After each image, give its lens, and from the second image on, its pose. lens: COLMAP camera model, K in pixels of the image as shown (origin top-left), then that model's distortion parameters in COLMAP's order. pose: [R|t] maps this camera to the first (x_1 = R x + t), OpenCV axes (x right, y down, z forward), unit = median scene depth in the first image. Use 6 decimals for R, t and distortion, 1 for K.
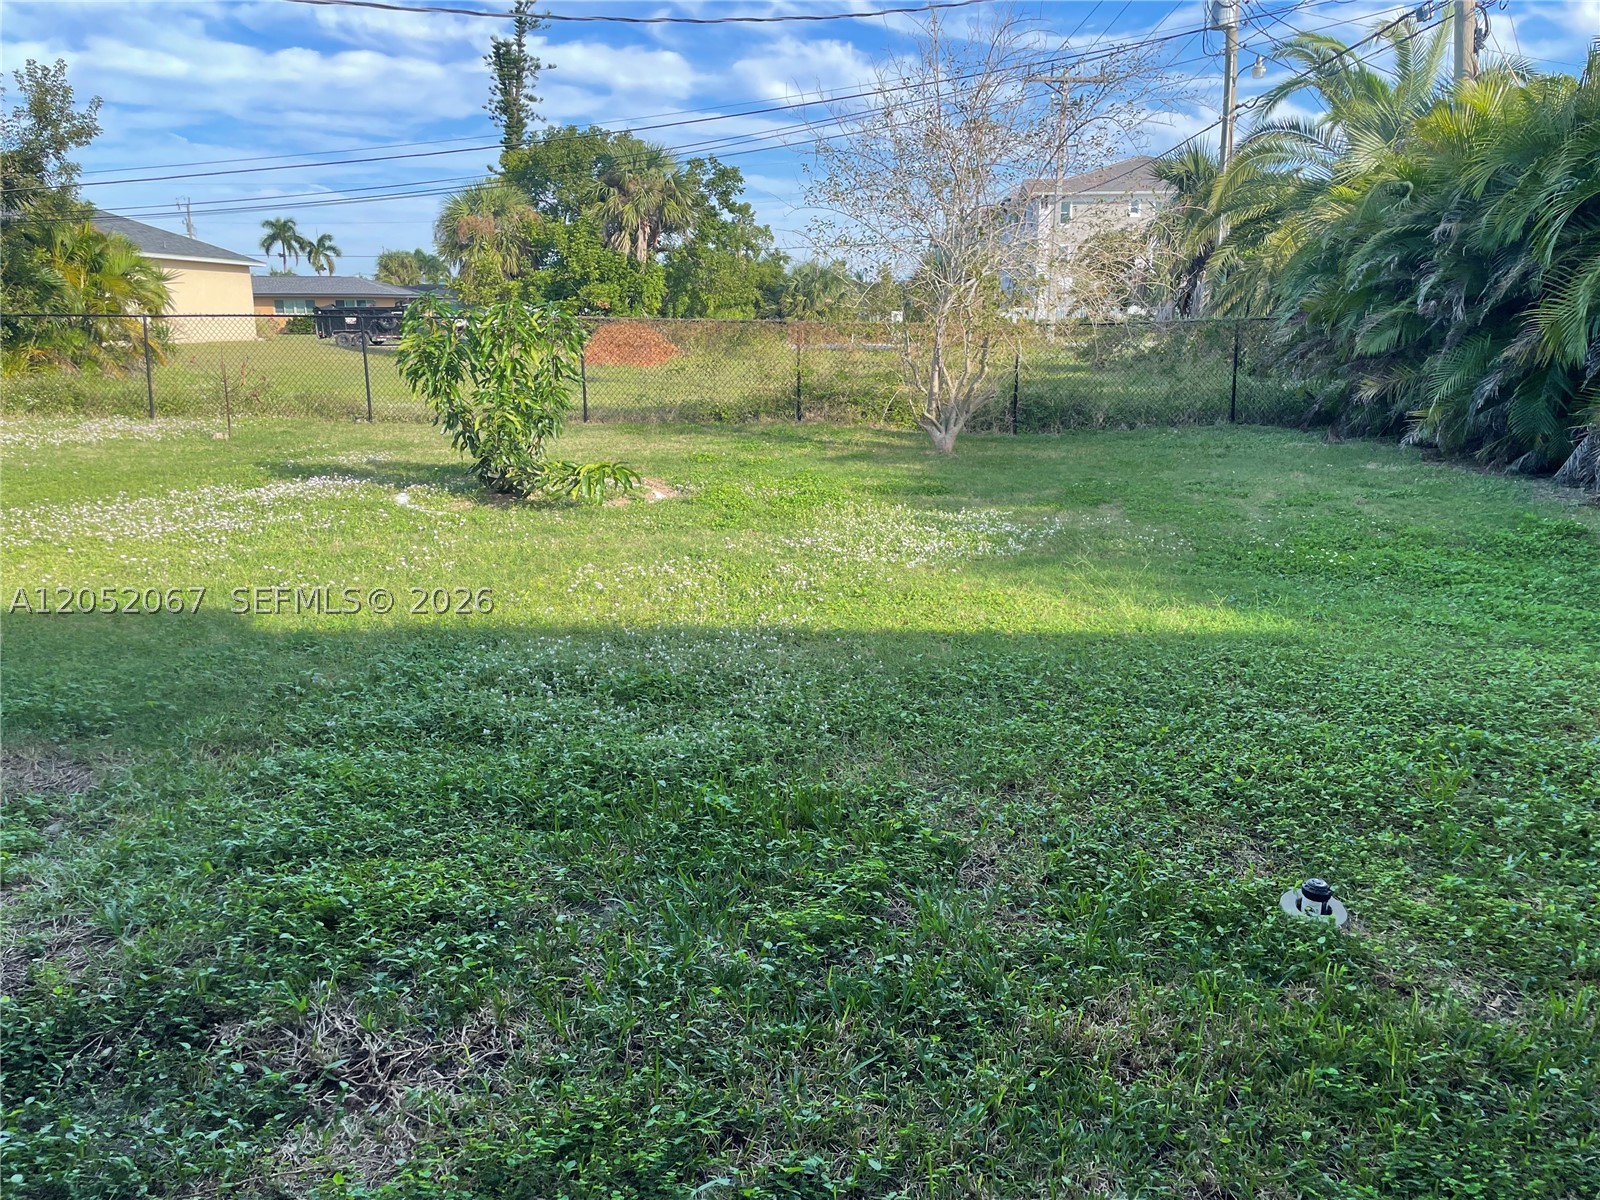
lens RADIAL K [[1214.0, 0, 772.3], [0, 1214.0, 595.3], [0, 0, 1]] dist [0.110559, -0.138943]
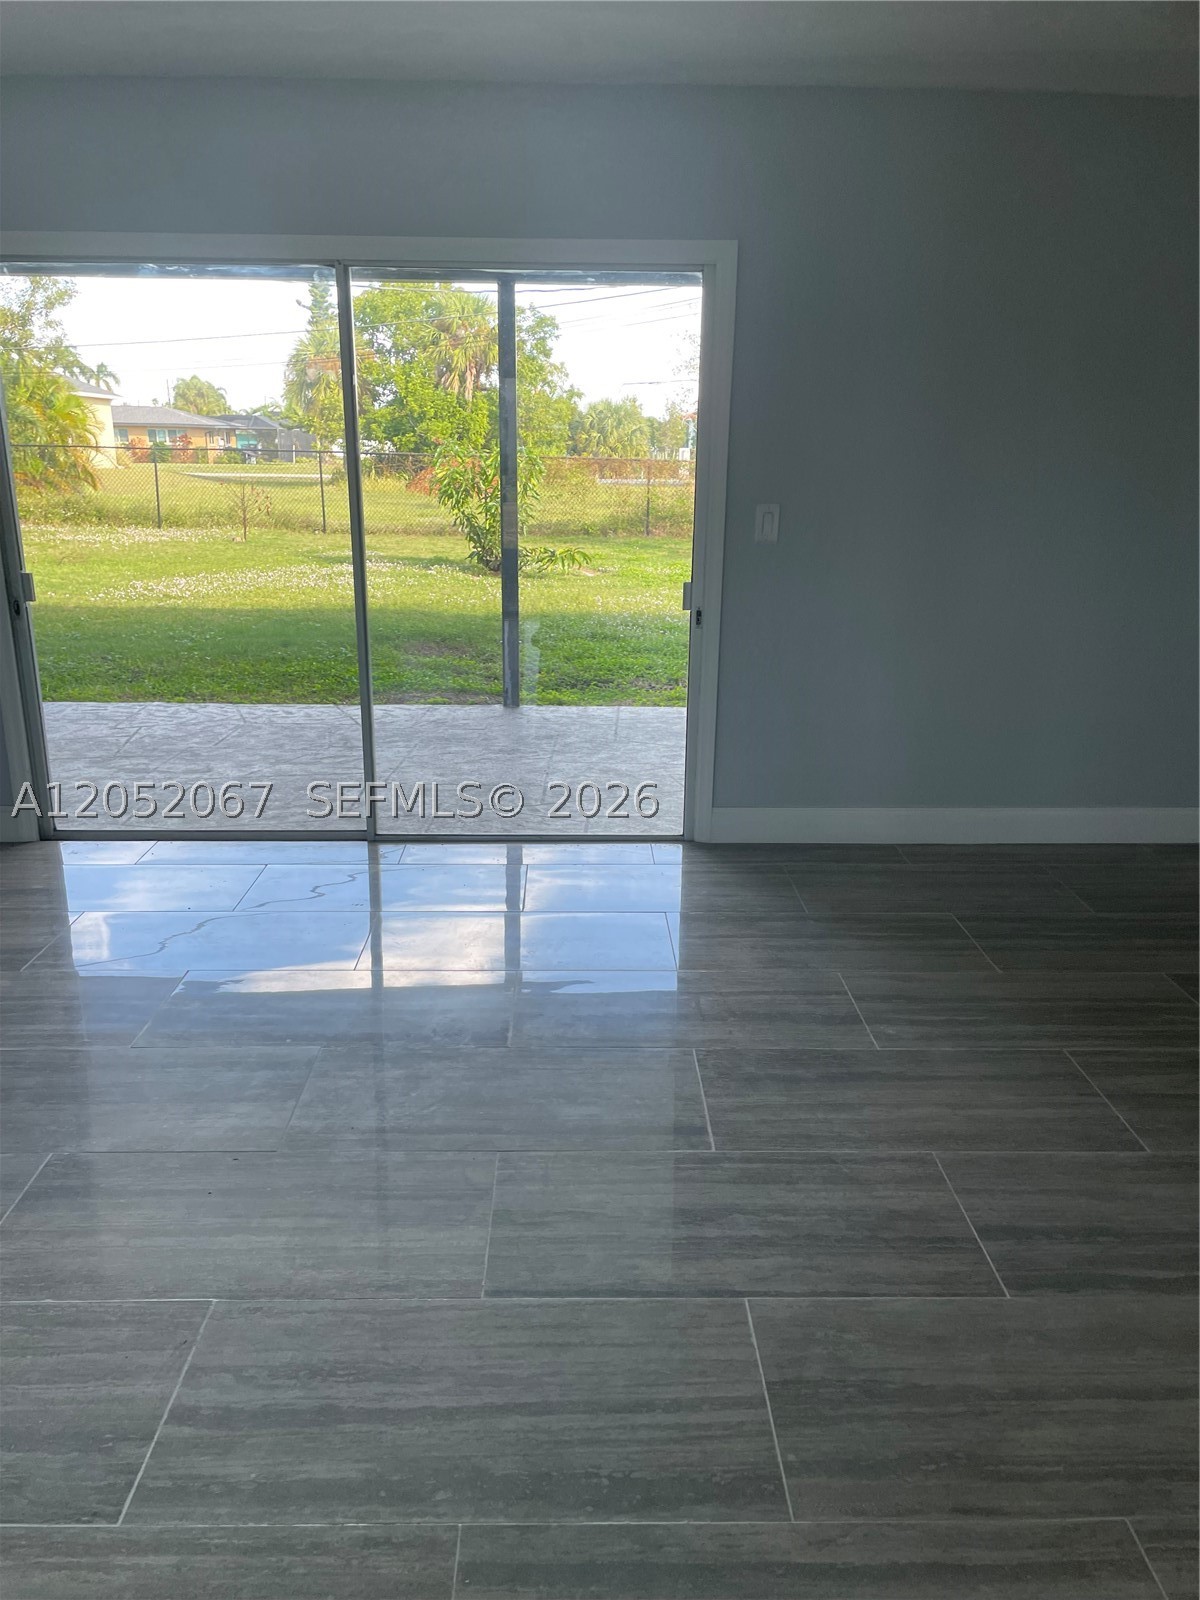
lens RADIAL K [[1214.0, 0, 606.8], [0, 1214.0, 828.4], [0, 0, 1]] dist [0.110559, -0.138943]
pose [[0.998856, -0.001792, 0.047776, -0.035315], [-0.001752, 0.997255, 0.074029, 0.031978], [-0.047778, -0.074028, 0.996111, -0.147237]]
